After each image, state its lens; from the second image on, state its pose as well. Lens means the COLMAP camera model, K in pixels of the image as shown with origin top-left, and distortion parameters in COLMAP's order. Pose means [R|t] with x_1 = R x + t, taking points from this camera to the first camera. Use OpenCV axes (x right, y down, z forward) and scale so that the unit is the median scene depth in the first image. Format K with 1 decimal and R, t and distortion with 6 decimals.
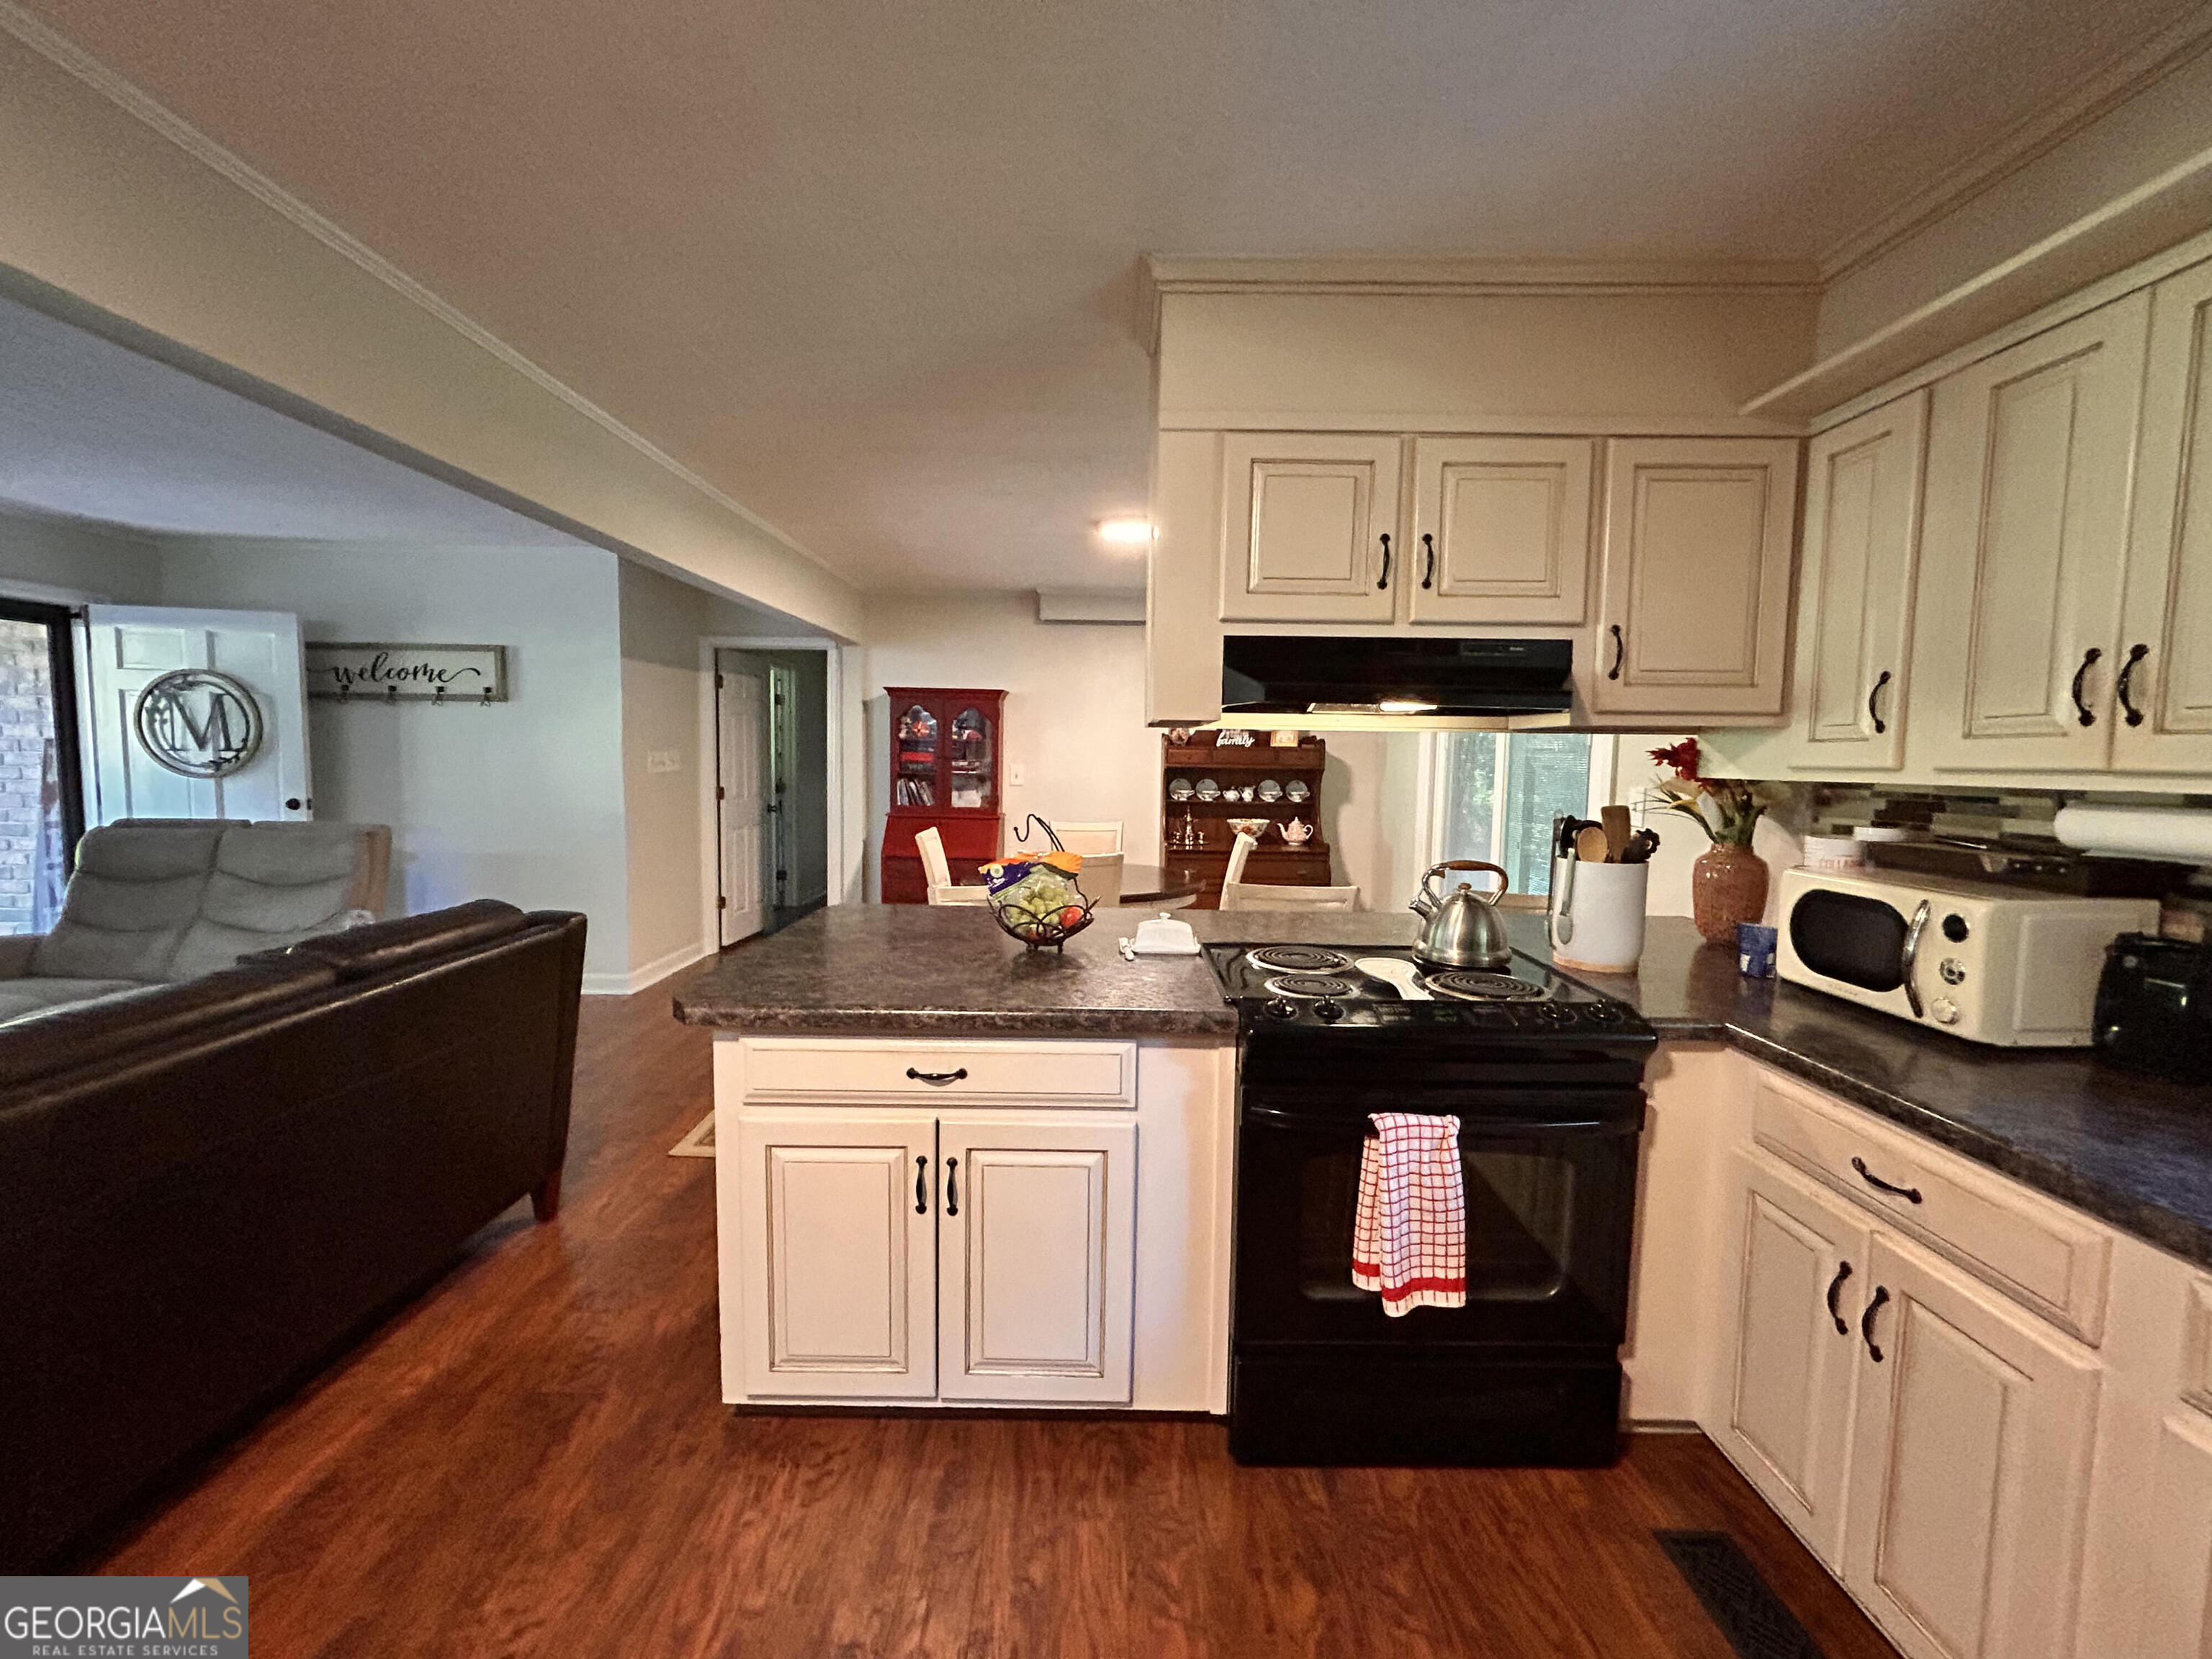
lens RADIAL K [[888.8, 0, 1105.6], [0, 888.8, 821.3], [0, 0, 1]] dist [-0.004335, 0.000567]
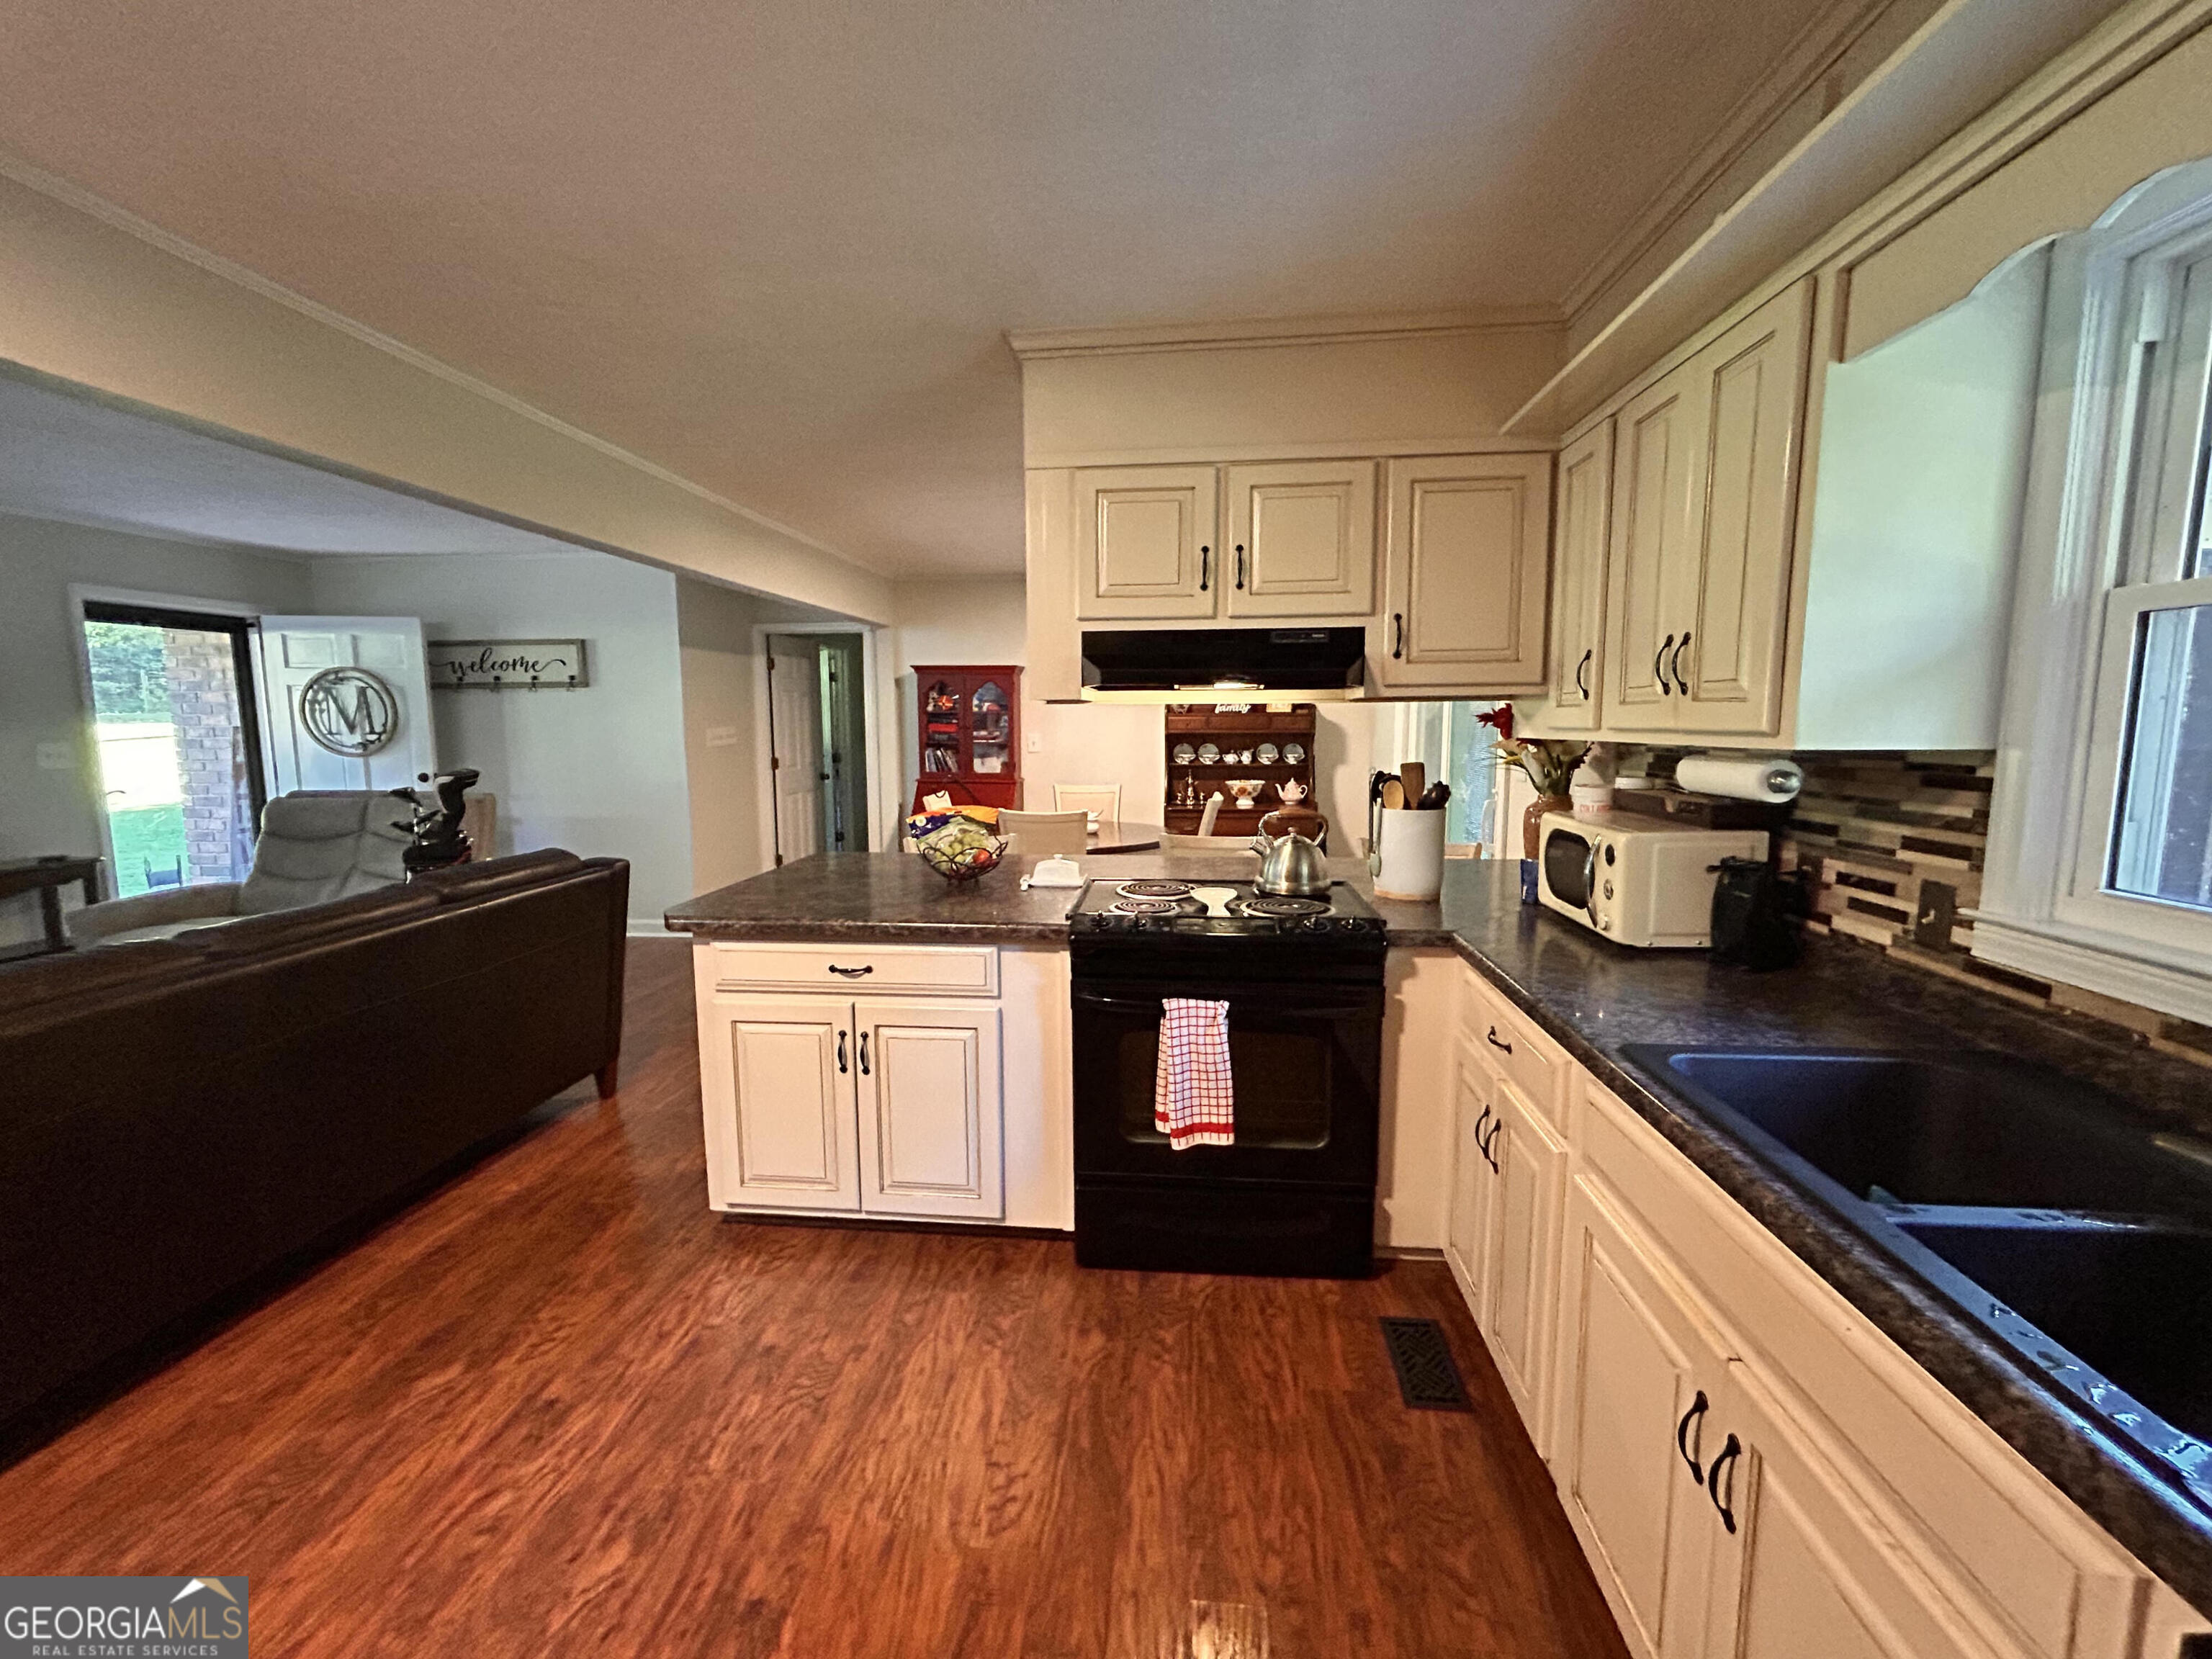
lens RADIAL K [[890.1, 0, 1107.5], [0, 890.1, 819.1], [0, 0, 1]] dist [0.000861, -0.011413]
pose [[0.995335, -0.008245, -0.096127, 0.170532], [0.011708, 0.999301, 0.035512, 0.007350], [0.095767, -0.036472, 0.994735, -0.153192]]
